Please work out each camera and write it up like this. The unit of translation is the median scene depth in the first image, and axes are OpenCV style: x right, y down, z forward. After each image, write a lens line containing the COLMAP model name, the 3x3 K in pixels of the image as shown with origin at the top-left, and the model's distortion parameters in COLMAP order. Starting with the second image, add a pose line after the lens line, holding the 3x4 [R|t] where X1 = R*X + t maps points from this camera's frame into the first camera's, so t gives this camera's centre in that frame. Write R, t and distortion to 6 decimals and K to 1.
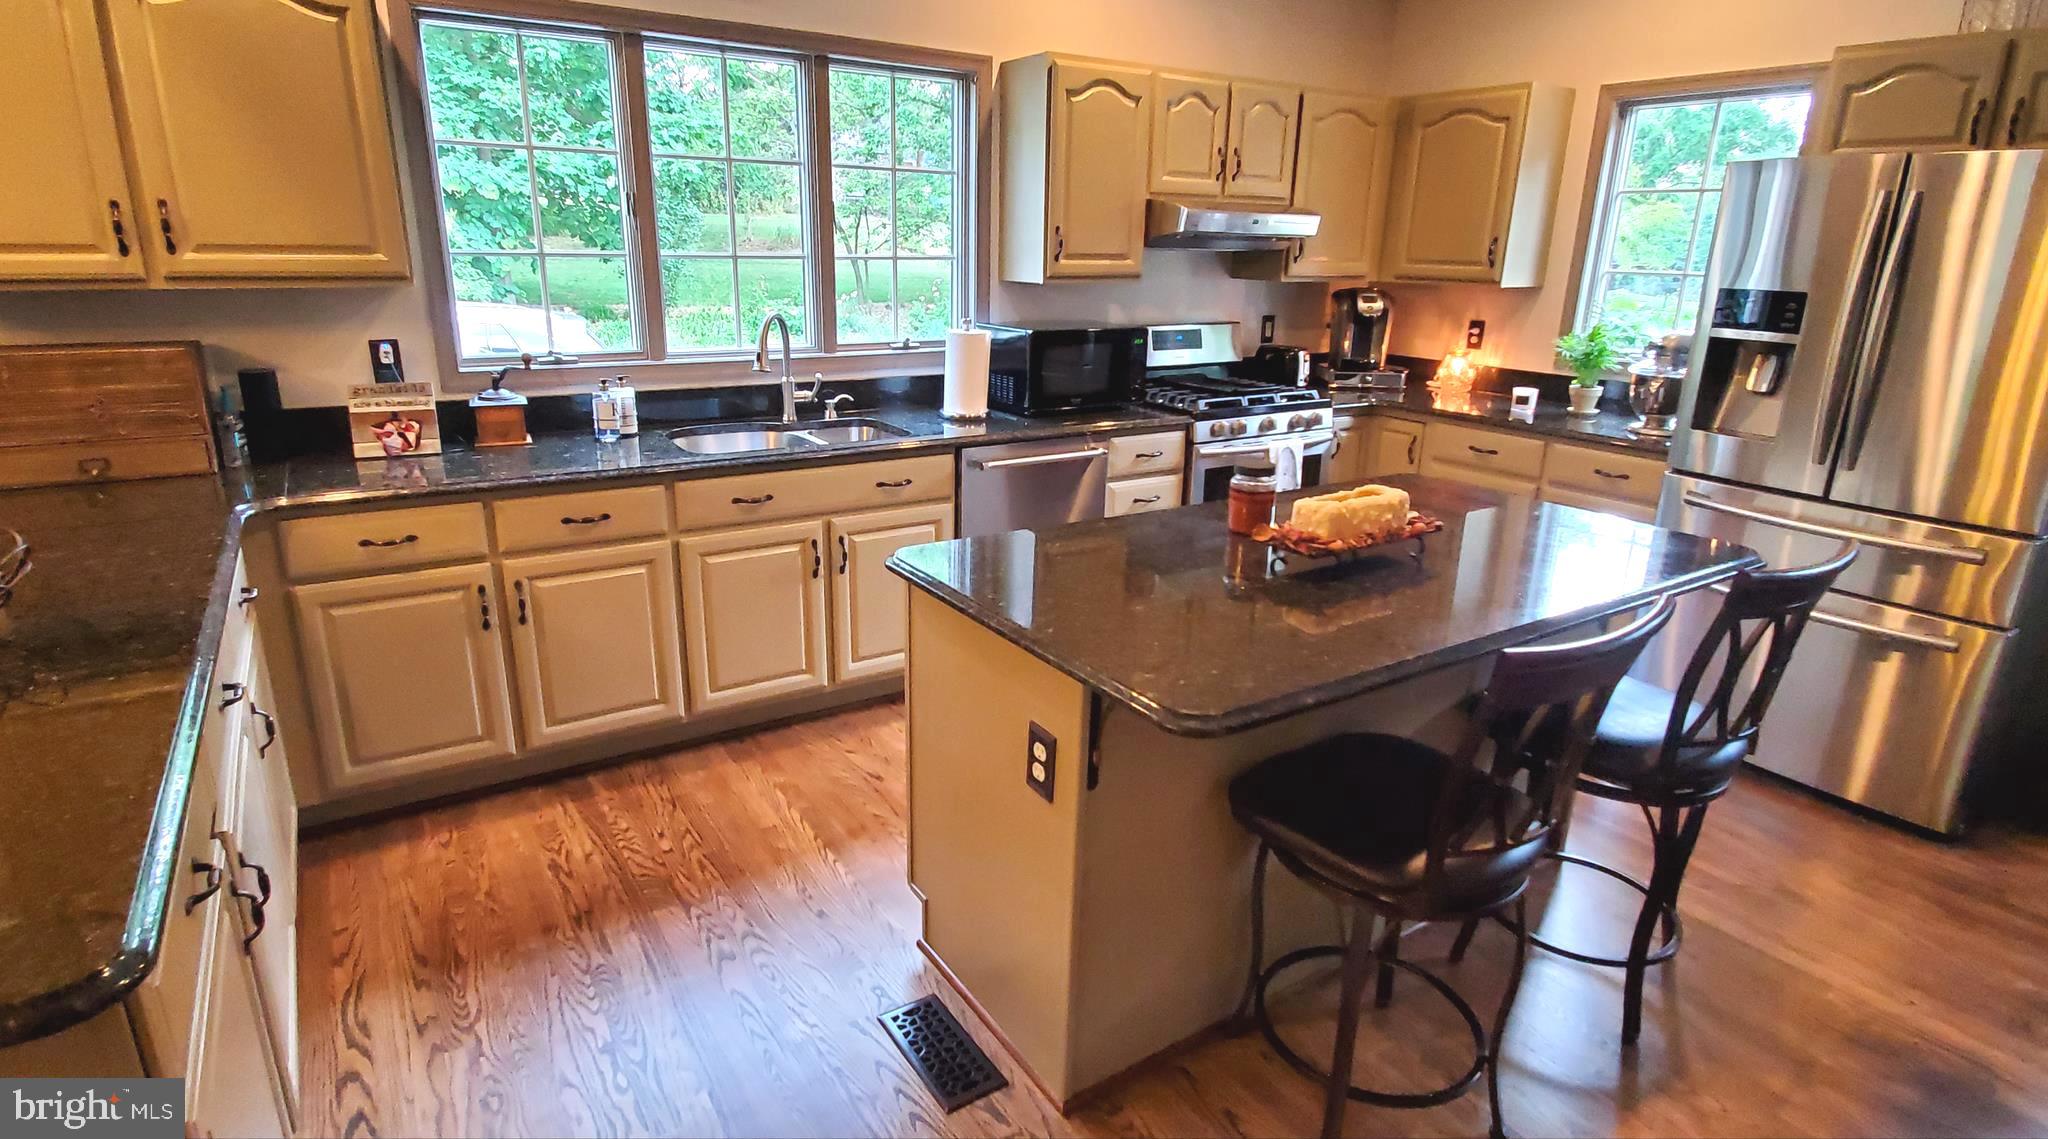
lens RADIAL K [[1058.8, 0, 1018.7], [0, 1058.8, 567.6], [0, 0, 1]] dist [-0.000133, 0.000026]
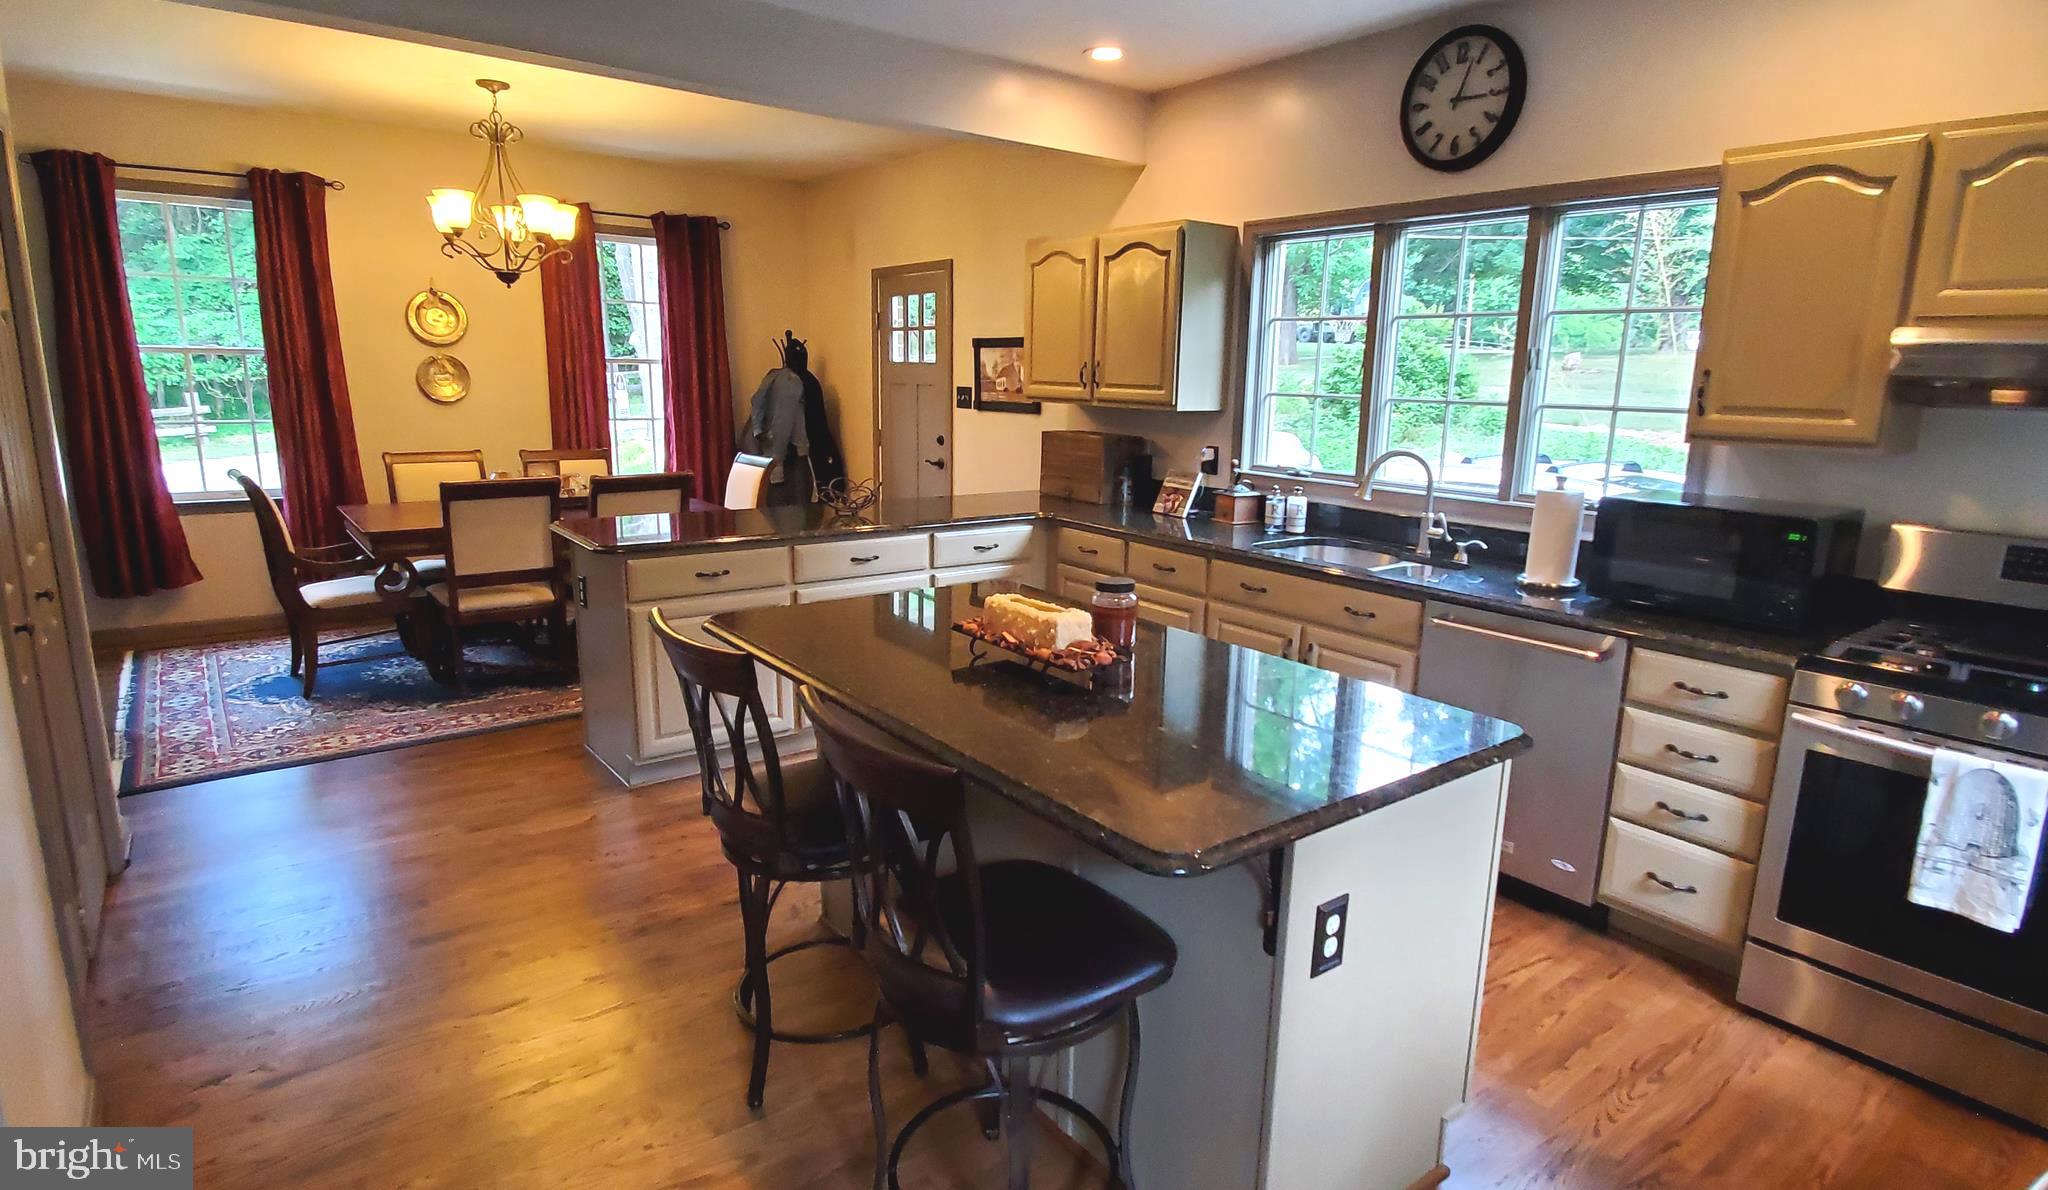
lens RADIAL K [[1069.8, 0, 1021.8], [0, 1069.8, 592.4], [0, 0, 1]] dist [-0.002911, -0.000823]
pose [[0.066216, 0.186331, -0.980253, 0.815896], [-0.317778, 0.935194, 0.156300, -0.145321], [0.945850, 0.301154, 0.121136, 0.518662]]
